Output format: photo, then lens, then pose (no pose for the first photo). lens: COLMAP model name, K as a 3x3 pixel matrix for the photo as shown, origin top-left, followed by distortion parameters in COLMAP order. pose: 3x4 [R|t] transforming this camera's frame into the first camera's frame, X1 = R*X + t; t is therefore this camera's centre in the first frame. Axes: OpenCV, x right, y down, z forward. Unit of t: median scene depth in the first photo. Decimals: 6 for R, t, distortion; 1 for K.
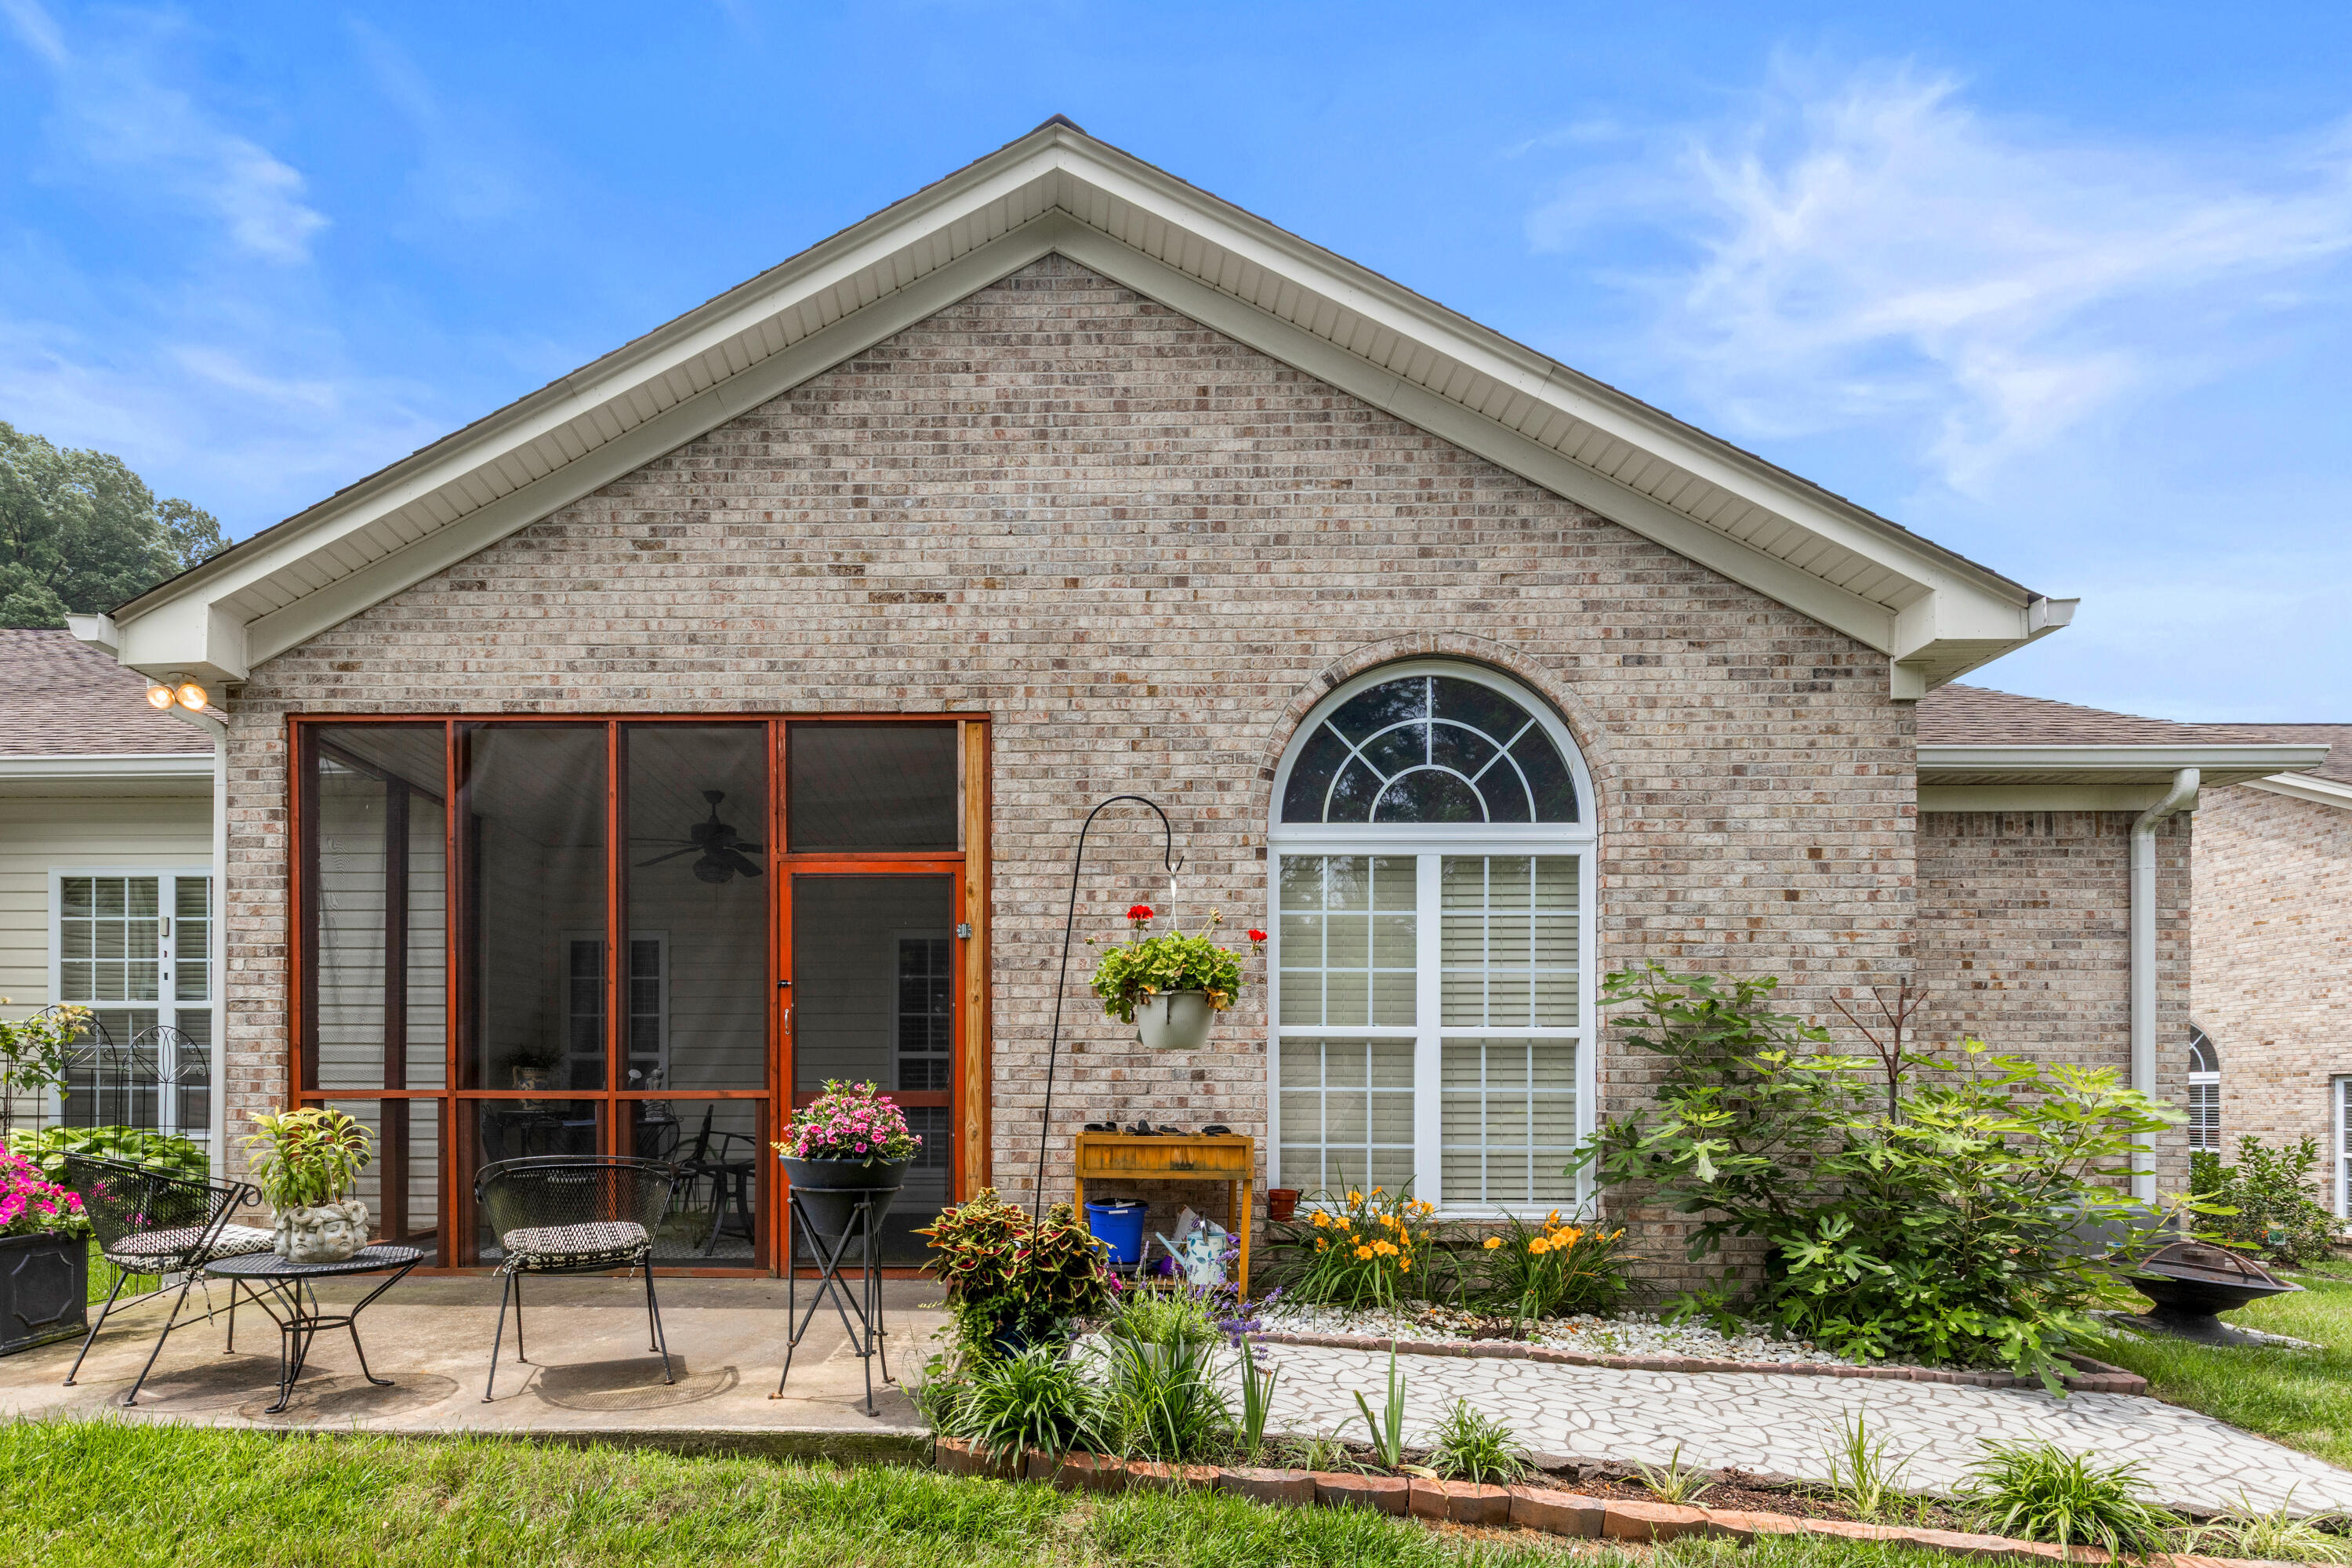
lens RADIAL K [[1119.5, 0, 1044.3], [0, 1119.5, 985.3], [0, 0, 1]] dist [-0.001187, -0.000776]
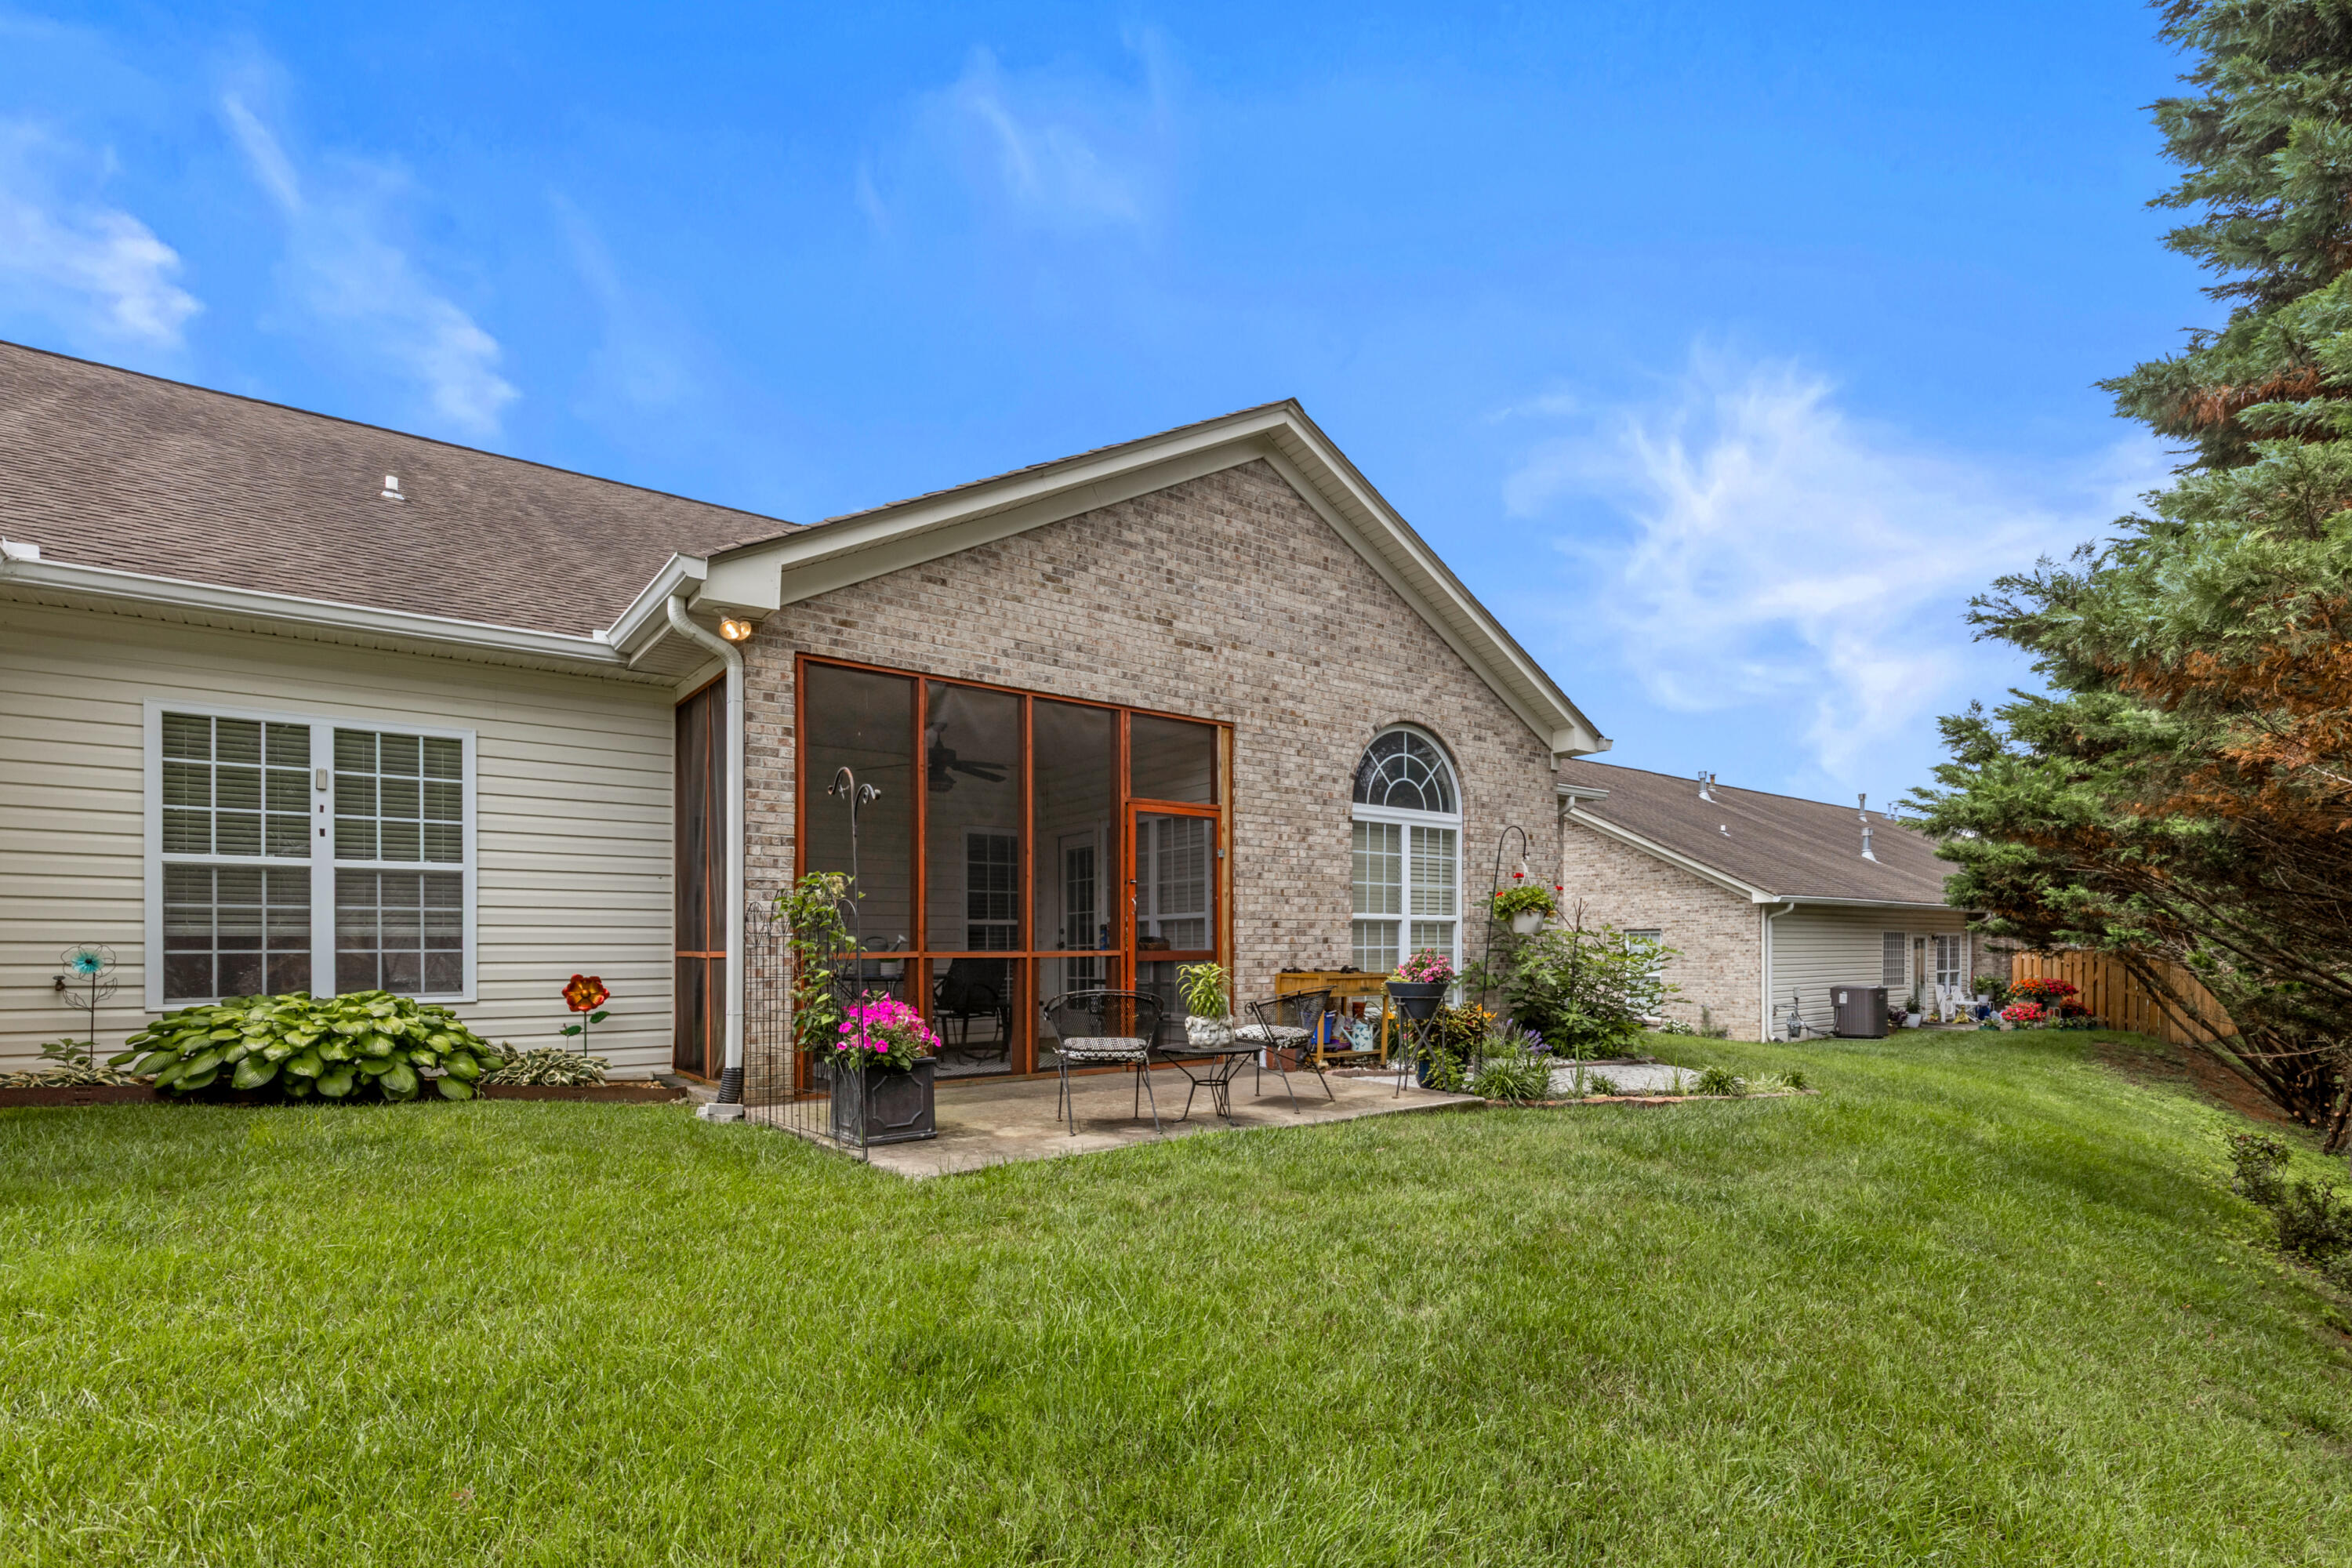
lens RADIAL K [[1035.7, 0, 1202.0], [0, 1035.7, 800.0], [0, 0, 1]] dist [-0.000087, -0.000256]
pose [[0.789281, 0.080860, 0.608685, -1.014679], [-0.054715, 0.996610, -0.061445, -0.030478], [-0.611590, 0.015193, 0.791029, -0.196946]]
